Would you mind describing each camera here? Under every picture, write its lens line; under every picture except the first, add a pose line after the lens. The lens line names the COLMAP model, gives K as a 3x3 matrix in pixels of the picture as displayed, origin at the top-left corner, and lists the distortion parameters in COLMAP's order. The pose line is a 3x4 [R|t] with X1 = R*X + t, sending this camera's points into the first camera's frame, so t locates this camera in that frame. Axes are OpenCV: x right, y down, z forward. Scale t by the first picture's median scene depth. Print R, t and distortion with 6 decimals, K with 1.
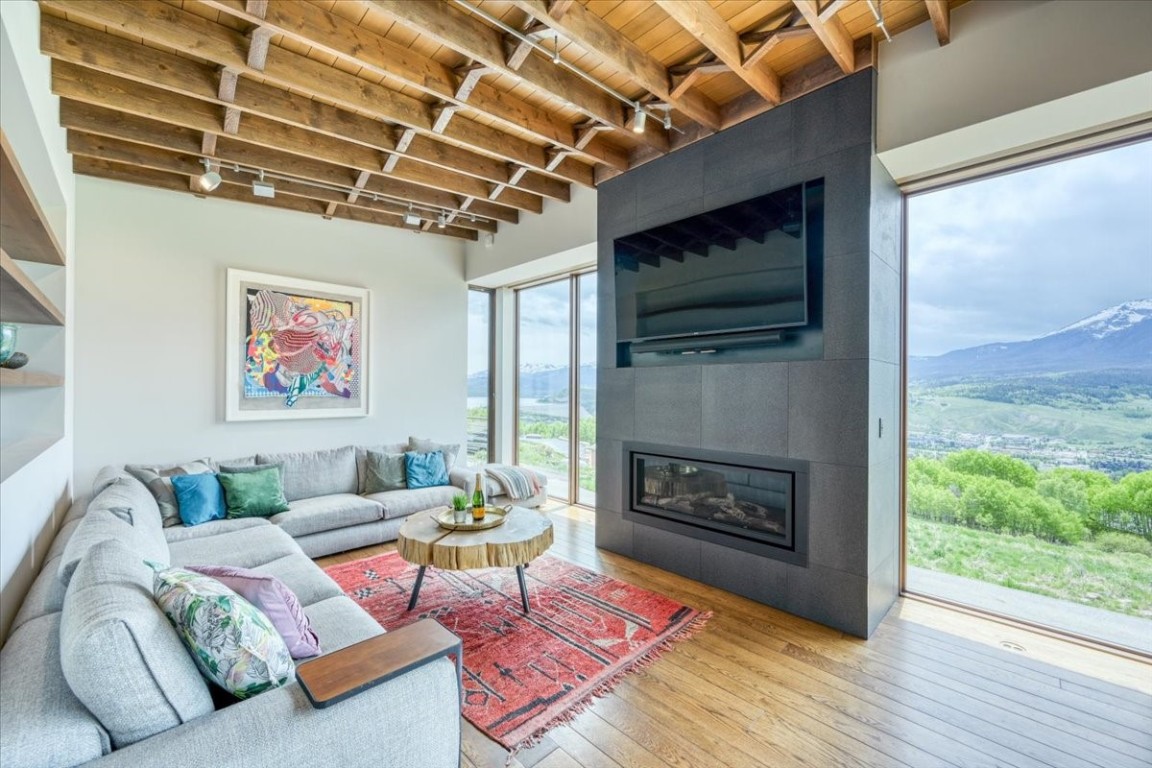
lens RADIAL K [[454.0, 0, 576.0], [0, 454.0, 384.0], [0, 0, 1]] dist [0.000597, 0.000217]
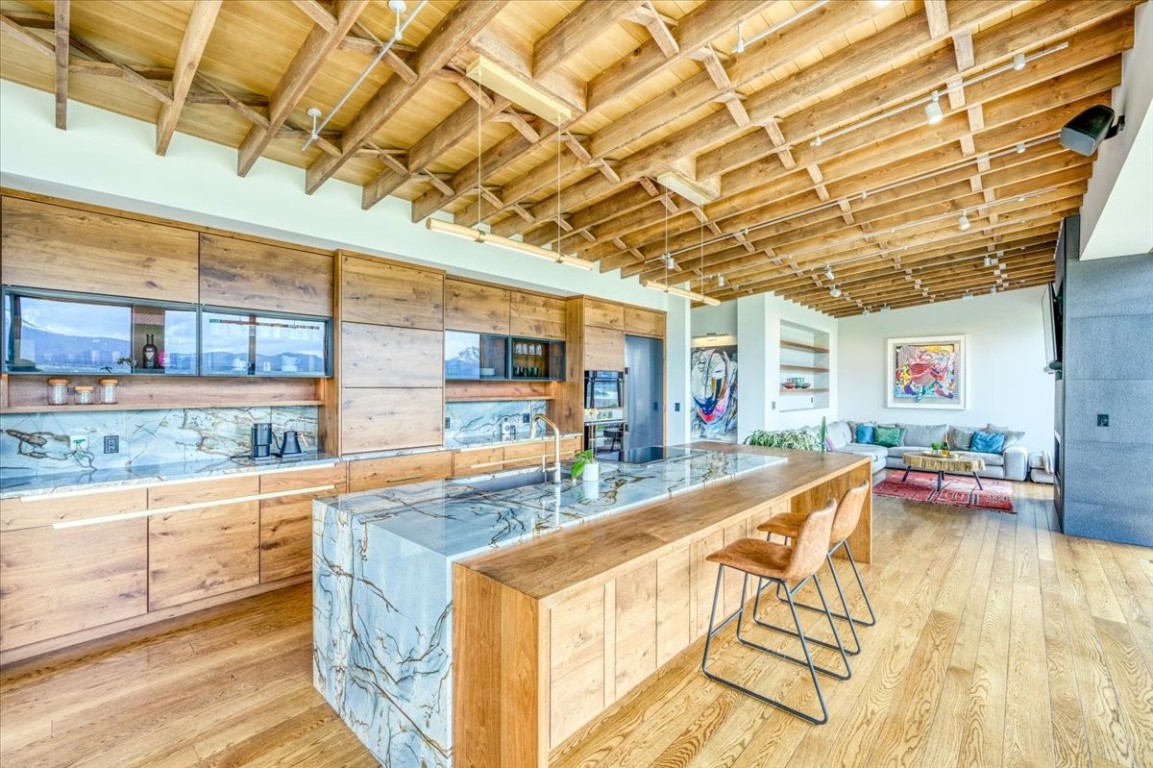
lens RADIAL K [[484.7, 0, 576.5], [0, 484.7, 384.0], [0, 0, 1]] dist [-0.001357, 0.000375]
pose [[0.030625, -0.010168, -0.999479, 1.424014], [0.007412, 0.999923, -0.009946, -0.018750], [0.999503, -0.007104, 0.030698, -0.550973]]
